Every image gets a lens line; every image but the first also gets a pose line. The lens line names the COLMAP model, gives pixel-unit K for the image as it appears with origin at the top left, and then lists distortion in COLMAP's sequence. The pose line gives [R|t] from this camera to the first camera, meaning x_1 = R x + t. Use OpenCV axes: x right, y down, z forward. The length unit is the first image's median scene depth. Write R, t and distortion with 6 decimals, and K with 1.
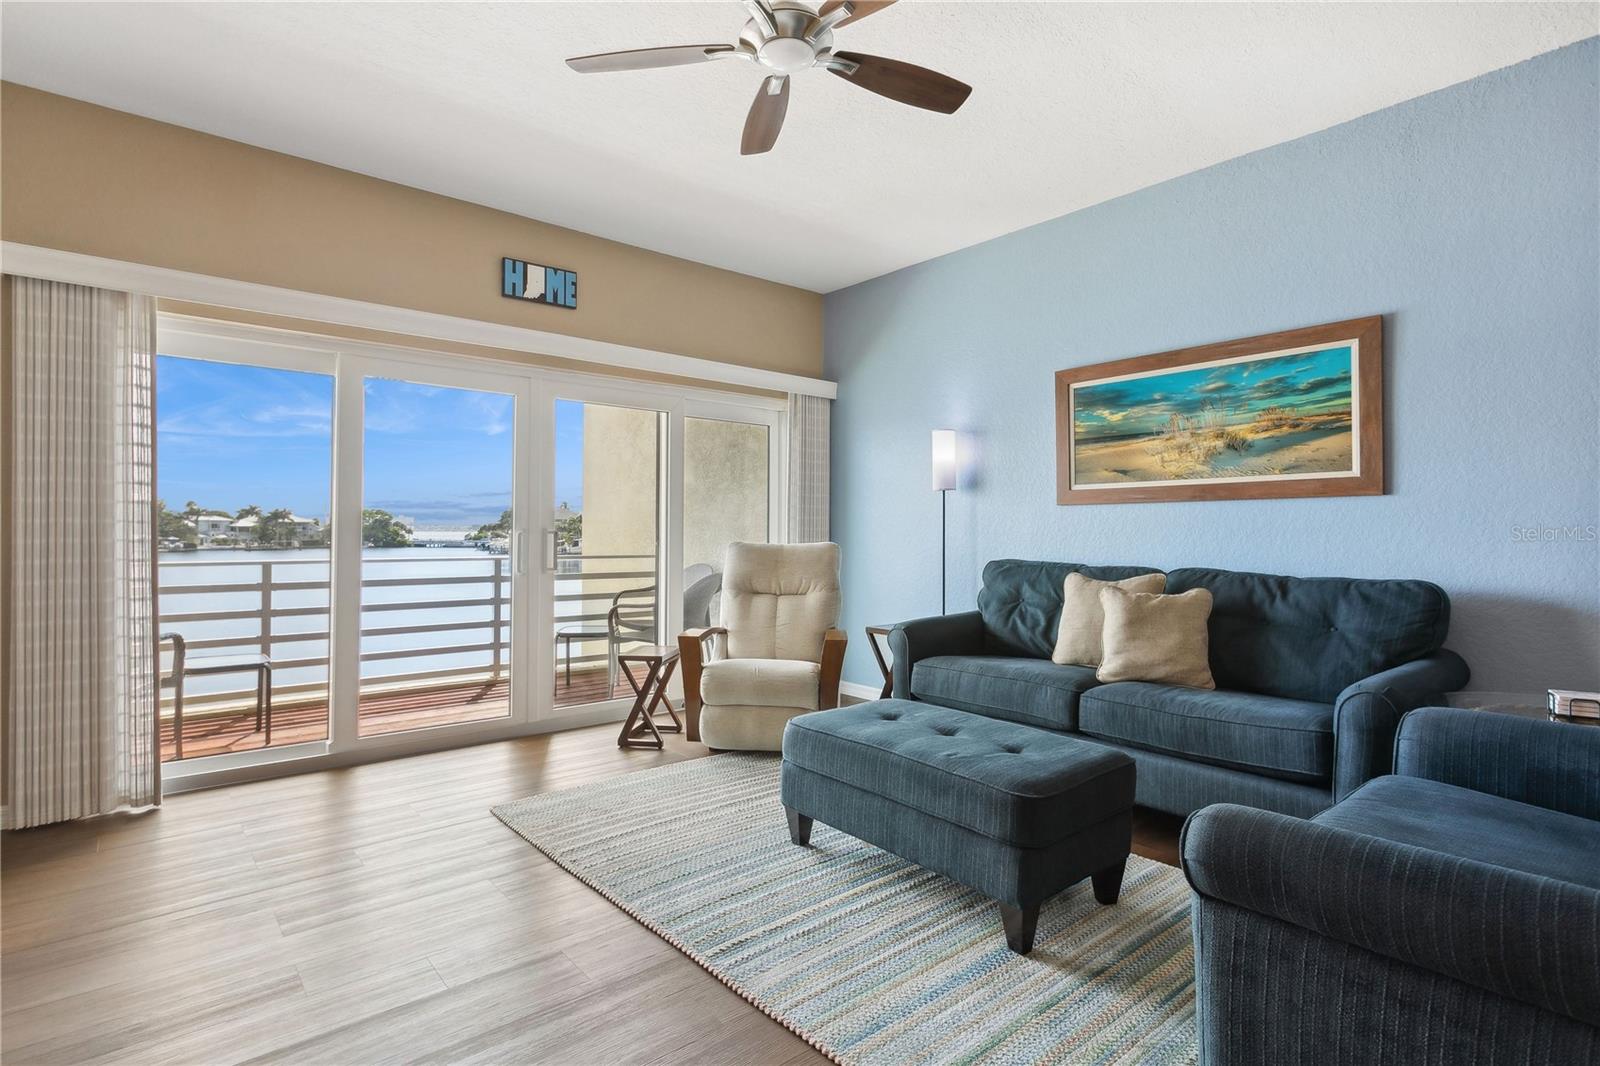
lens RADIAL K [[797.9, 0, 800.0], [0, 797.9, 533.0], [0, 0, 1]] dist [-0.012551, 0.000219]
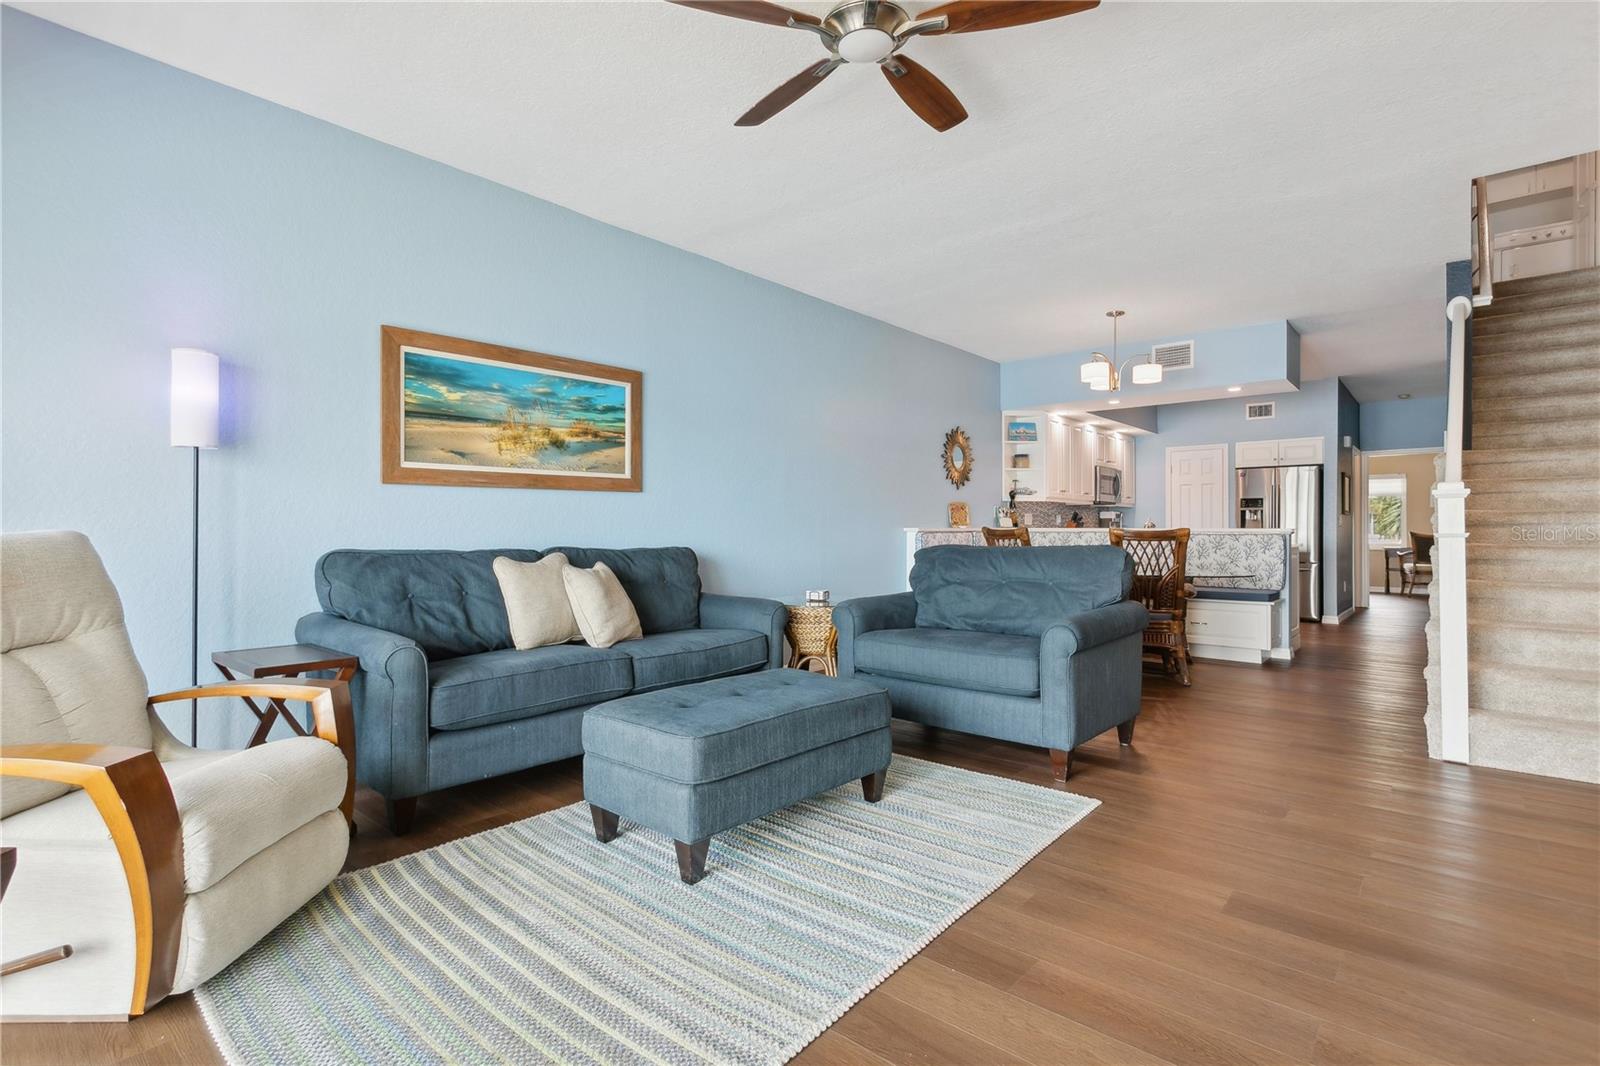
lens RADIAL K [[765.4, 0, 796.1], [0, 765.4, 531.9], [0, 0, 1]] dist [0.003188, 0.000695]
pose [[-0.153417, -0.007429, 0.988134, -0.641403], [0.004686, 0.999955, 0.008246, 0.014356], [-0.988150, 0.005895, -0.153375, 0.805826]]
